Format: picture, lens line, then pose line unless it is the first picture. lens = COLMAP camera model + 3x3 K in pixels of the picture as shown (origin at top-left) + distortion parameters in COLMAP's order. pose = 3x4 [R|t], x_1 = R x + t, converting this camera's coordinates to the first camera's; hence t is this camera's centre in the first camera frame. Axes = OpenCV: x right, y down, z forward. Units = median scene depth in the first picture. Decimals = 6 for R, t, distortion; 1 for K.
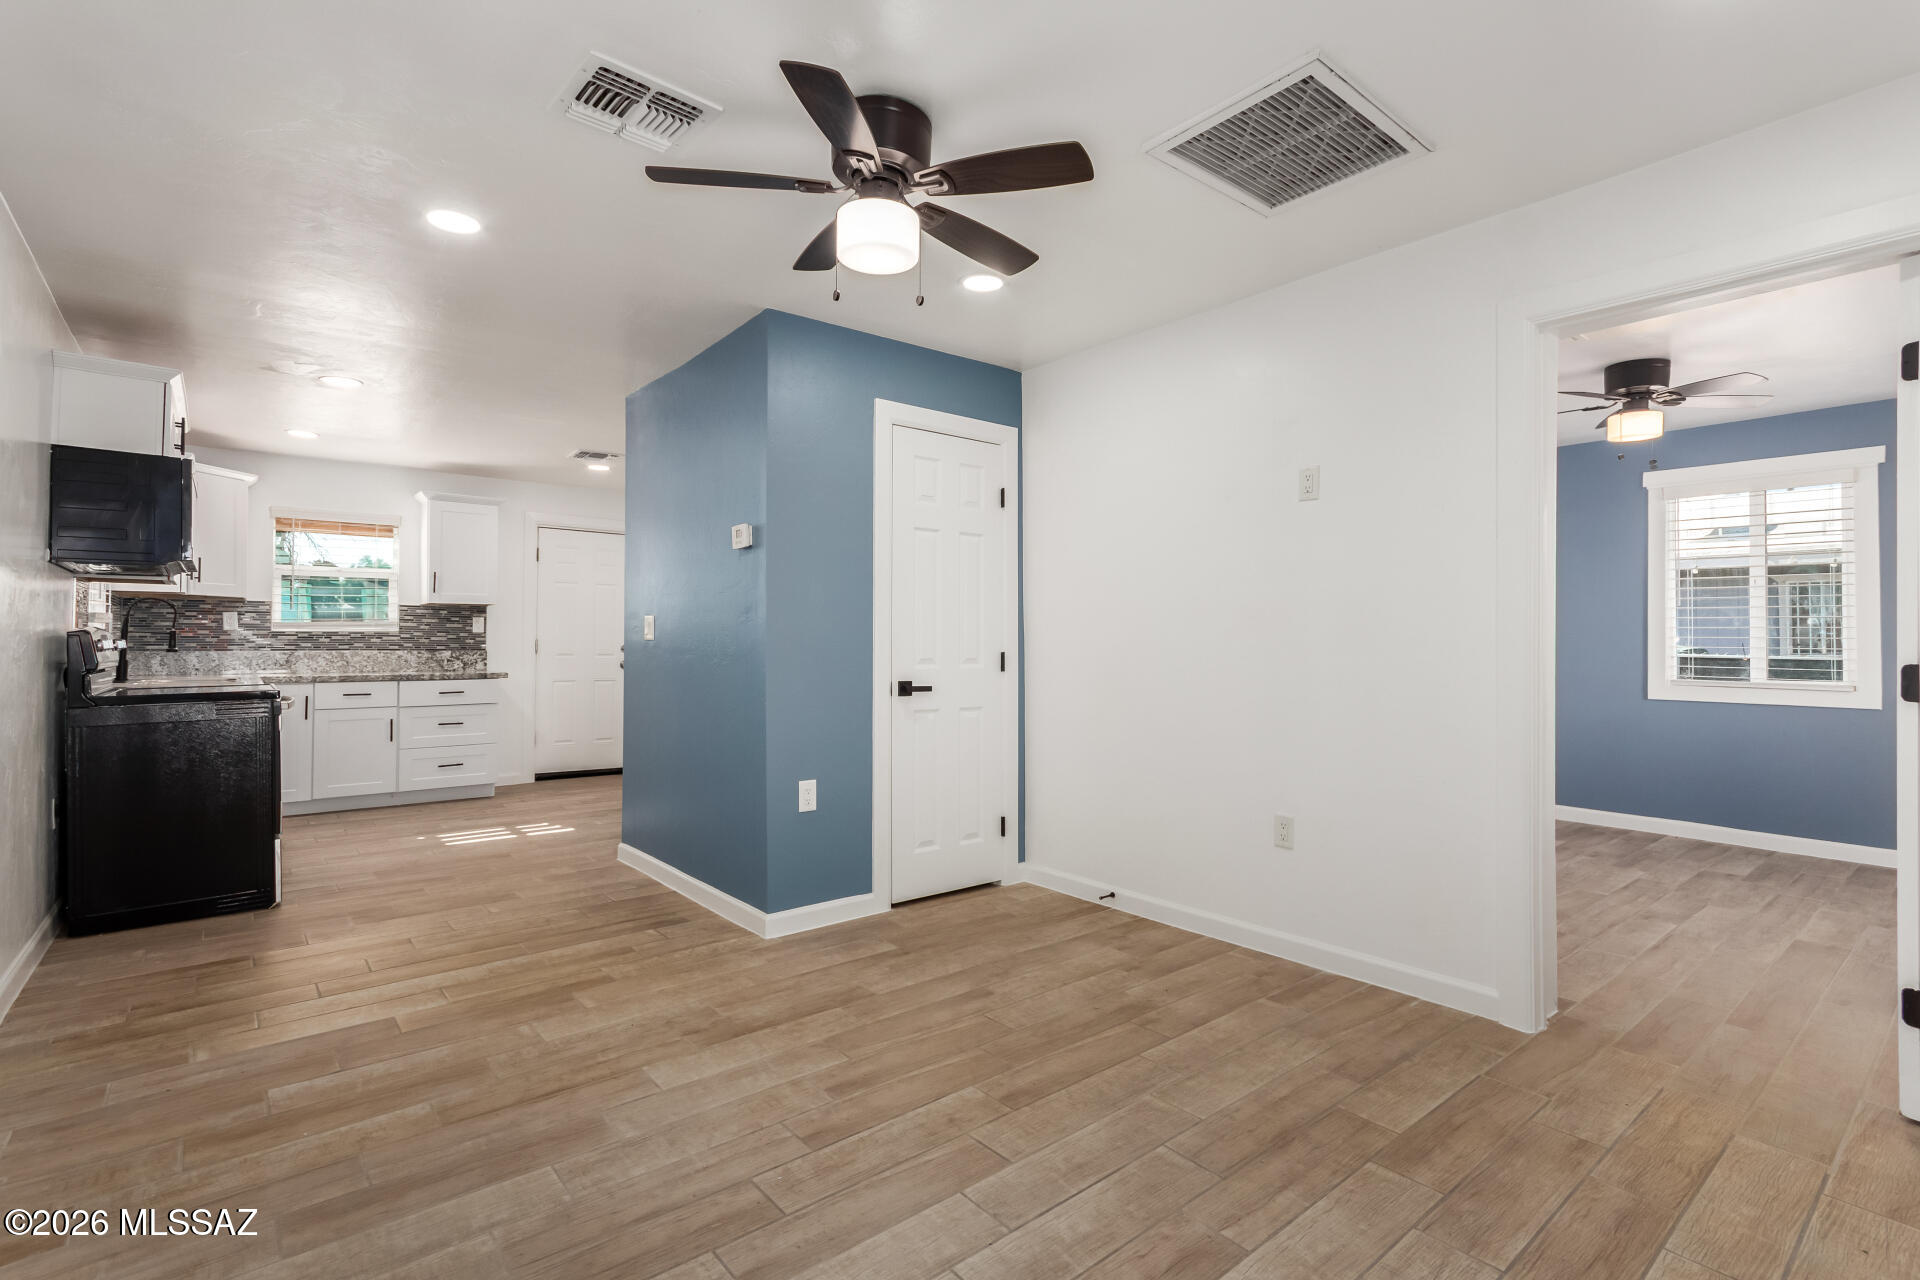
lens RADIAL K [[891.3, 0, 999.6], [0, 891.3, 647.8], [0, 0, 1]] dist [0.007971, 0.000127]
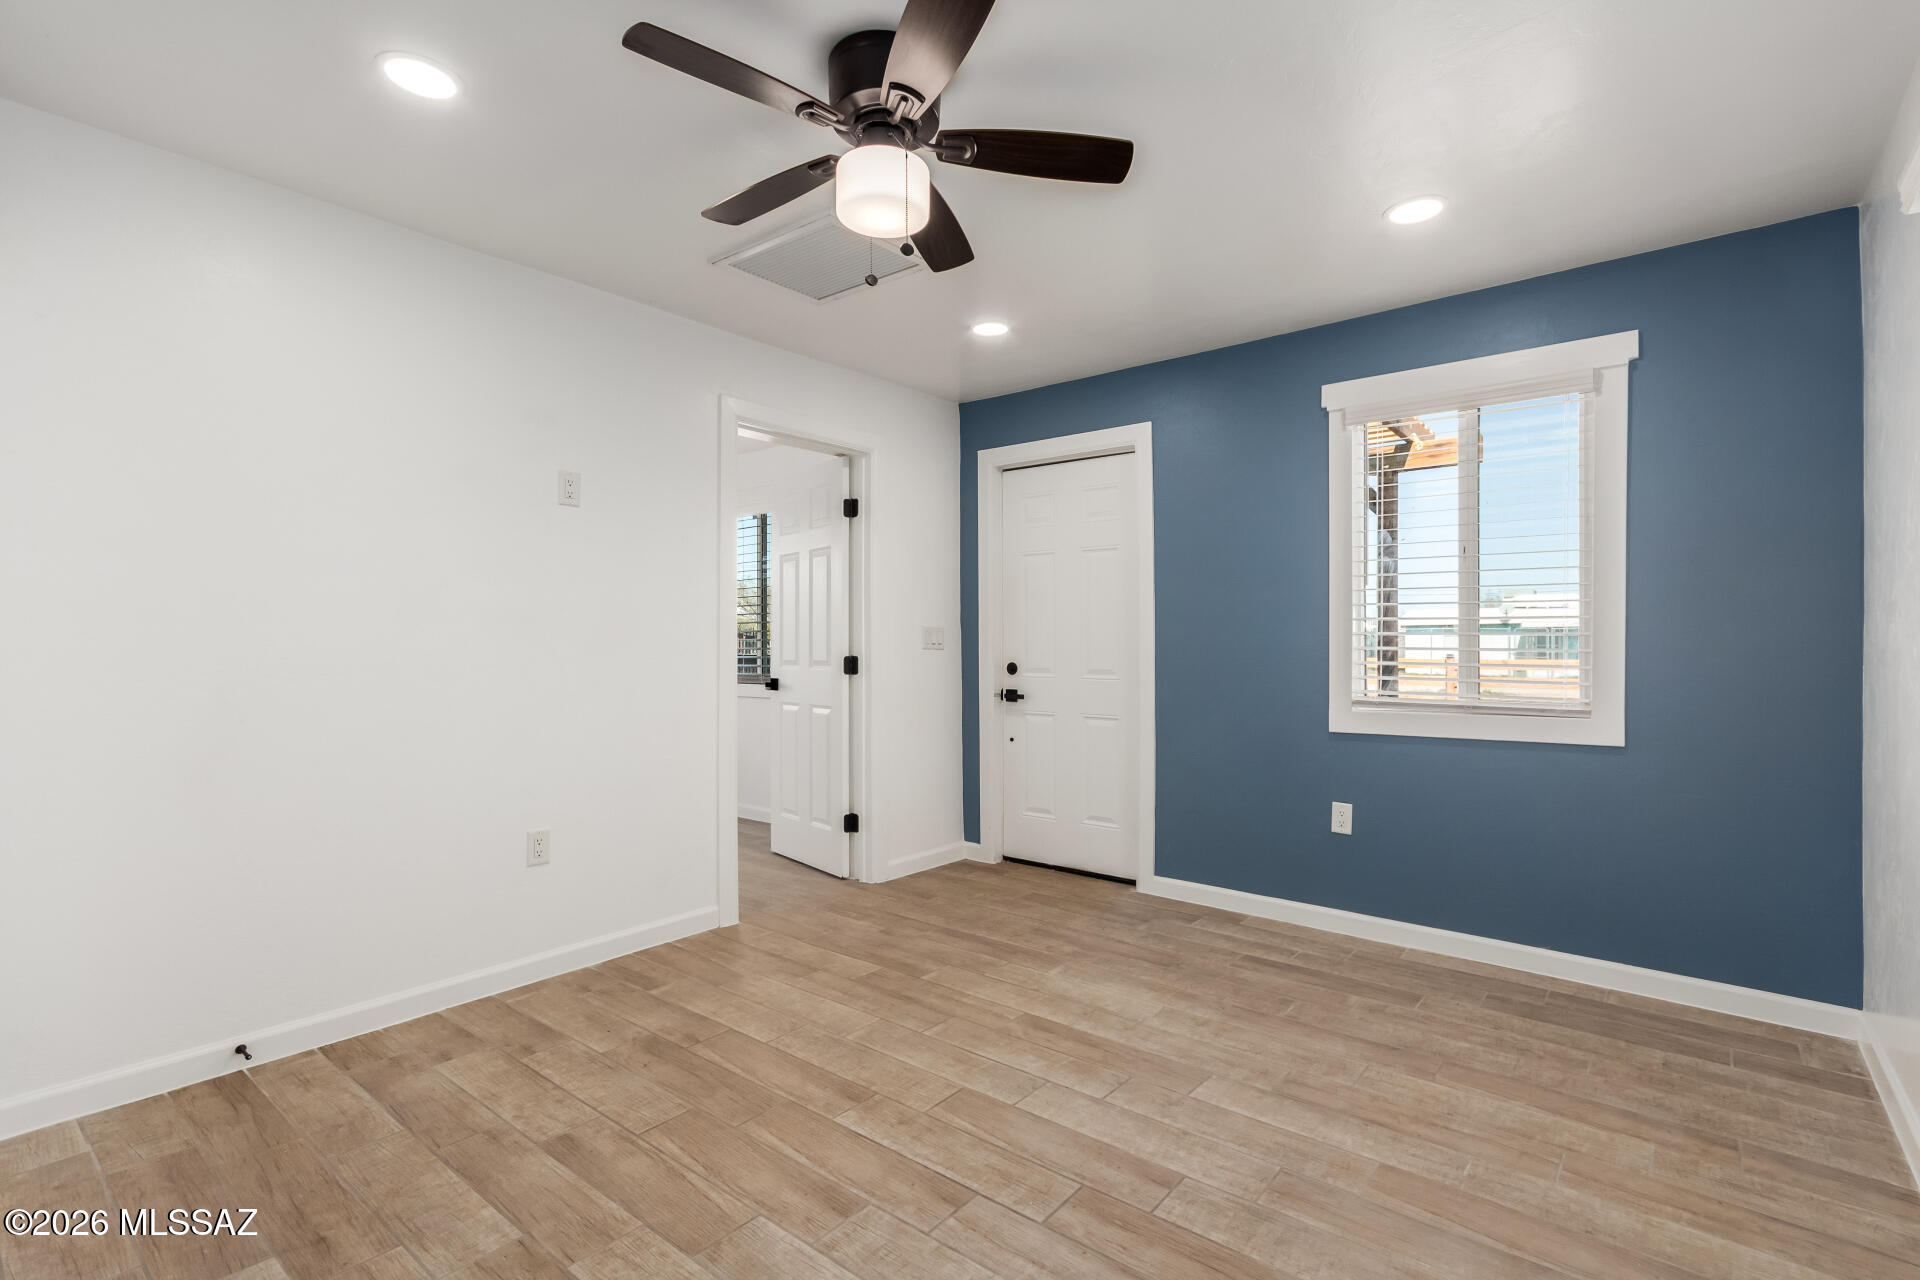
lens RADIAL K [[891.3, 0, 951.9], [0, 891.3, 643.1], [0, 0, 1]] dist [0.007971, 0.000127]
pose [[-0.156167, 0.001476, 0.987730, -0.765969], [0.009236, 0.999957, -0.000034, -0.006719], [-0.987688, 0.009117, -0.156174, 0.796718]]
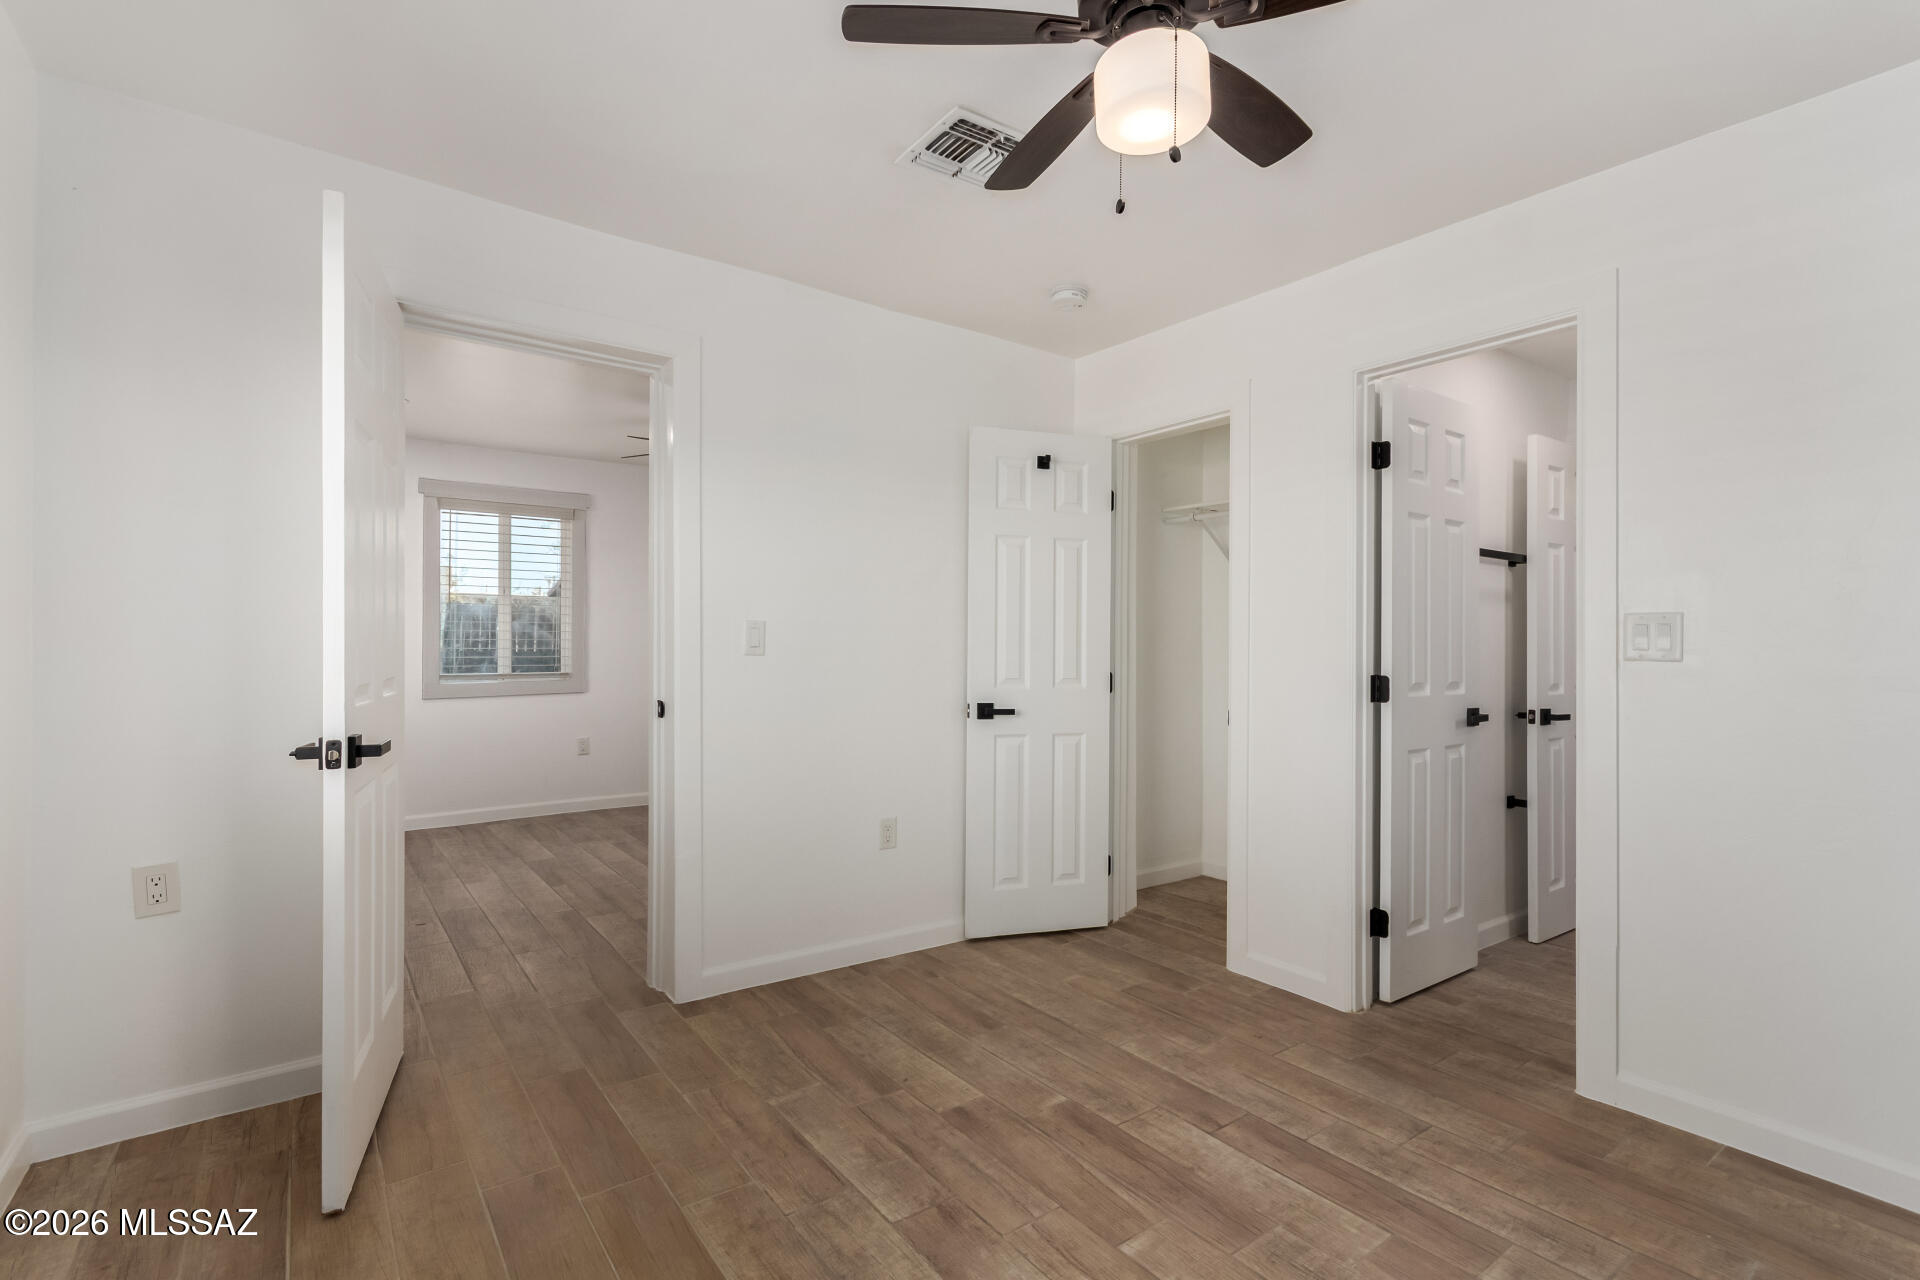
lens RADIAL K [[912.4, 0, 965.9], [0, 912.4, 642.8], [0, 0, 1]] dist [0.007677, -0.000762]
pose [[-0.077742, 0.001269, -0.996973, 1.597879], [-0.009958, 0.999948, 0.002049, -0.020569], [0.996924, 0.010087, -0.077726, 1.362448]]
